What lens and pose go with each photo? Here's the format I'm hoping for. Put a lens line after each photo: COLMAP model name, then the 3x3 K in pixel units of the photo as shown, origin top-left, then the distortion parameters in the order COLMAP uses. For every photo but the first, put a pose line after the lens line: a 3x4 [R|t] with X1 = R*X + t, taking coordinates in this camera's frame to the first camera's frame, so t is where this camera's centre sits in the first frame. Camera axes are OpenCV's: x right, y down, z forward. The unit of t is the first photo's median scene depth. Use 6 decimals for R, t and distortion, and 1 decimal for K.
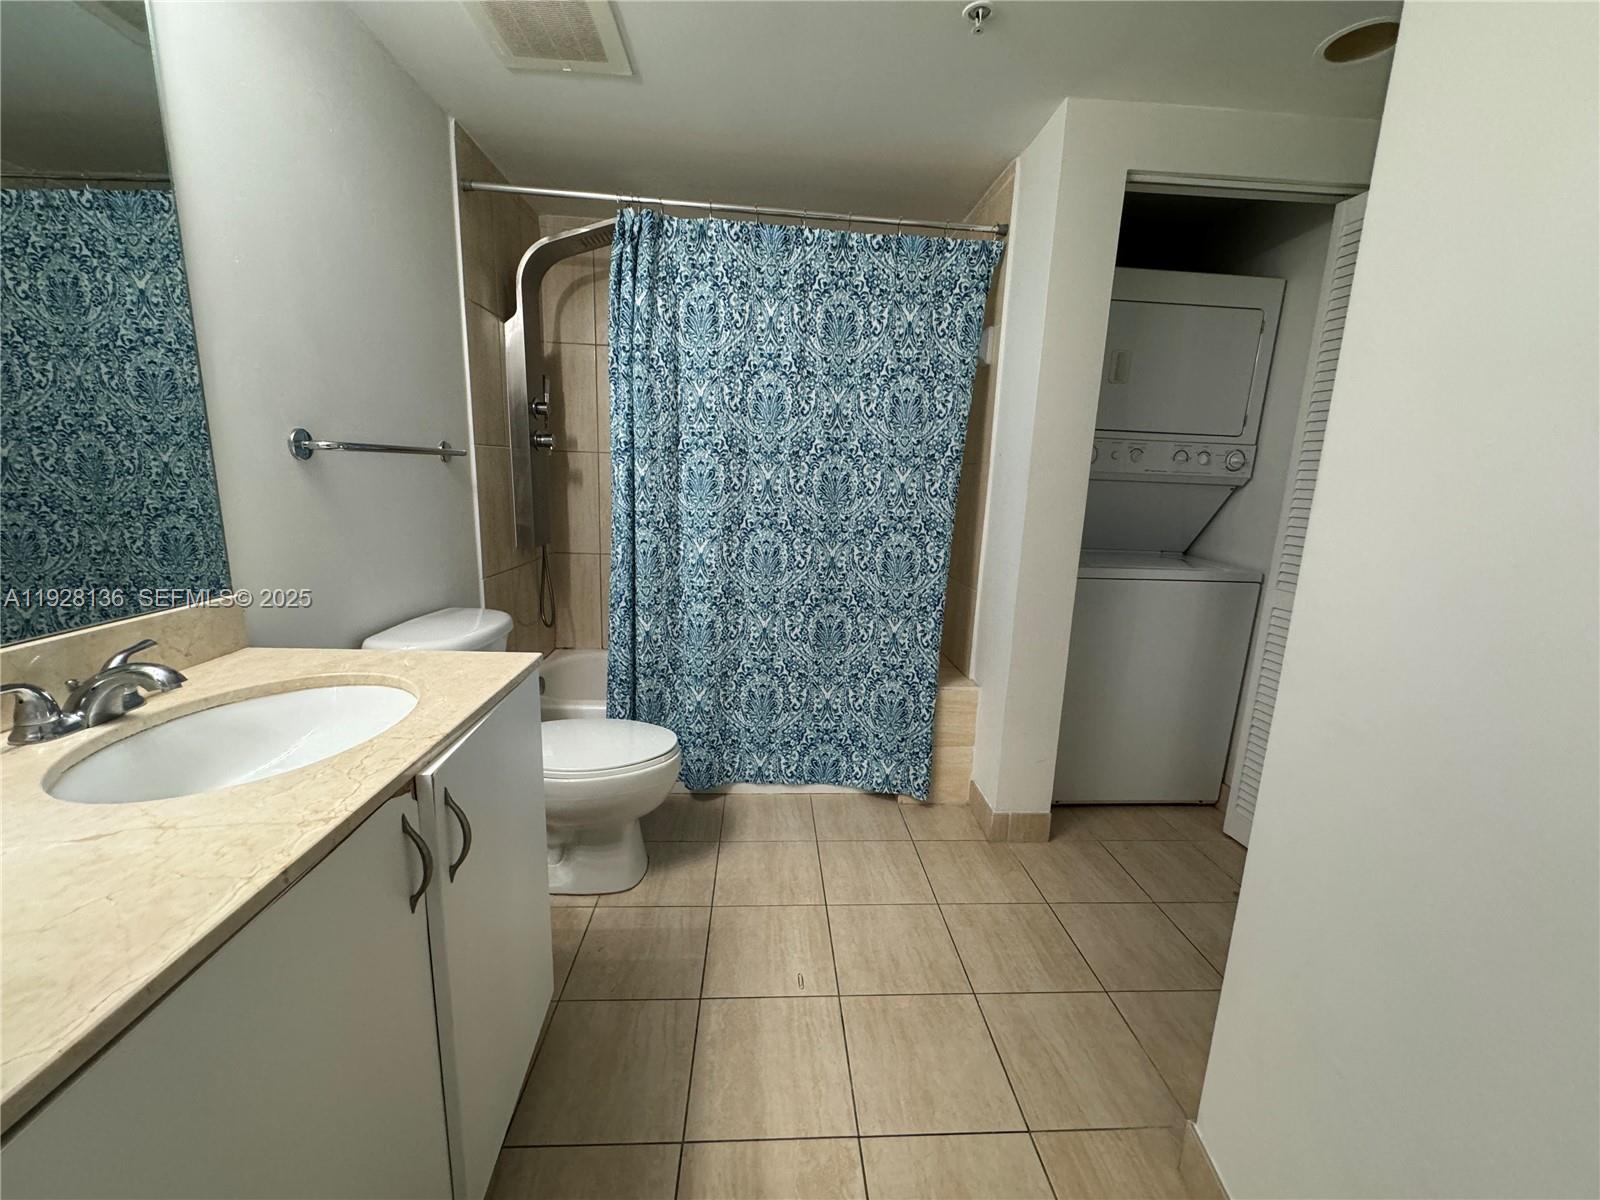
lens RADIAL K [[638.1, 0, 799.7], [0, 638.1, 600.3], [0, 0, 1]] dist [-0.002800, -0.000156]
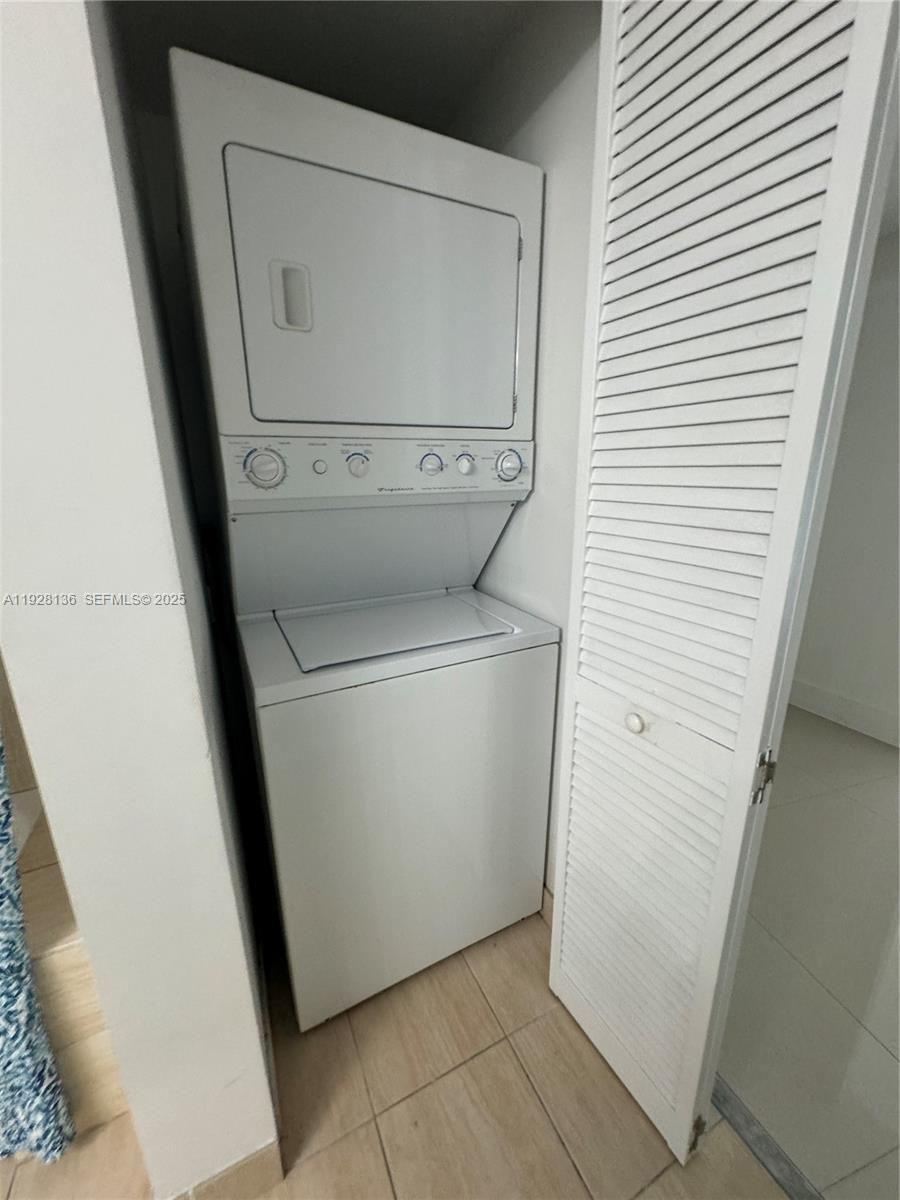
lens RADIAL K [[478.6, 0, 452.2], [0, 478.6, 598.9], [0, 0, 1]] dist [-0.002800, -0.000156]
pose [[0.920969, -0.149187, 0.359942, 0.425286], [0.121394, 0.987679, 0.098761, -0.137036], [-0.370241, -0.047260, 0.927733, 0.547083]]
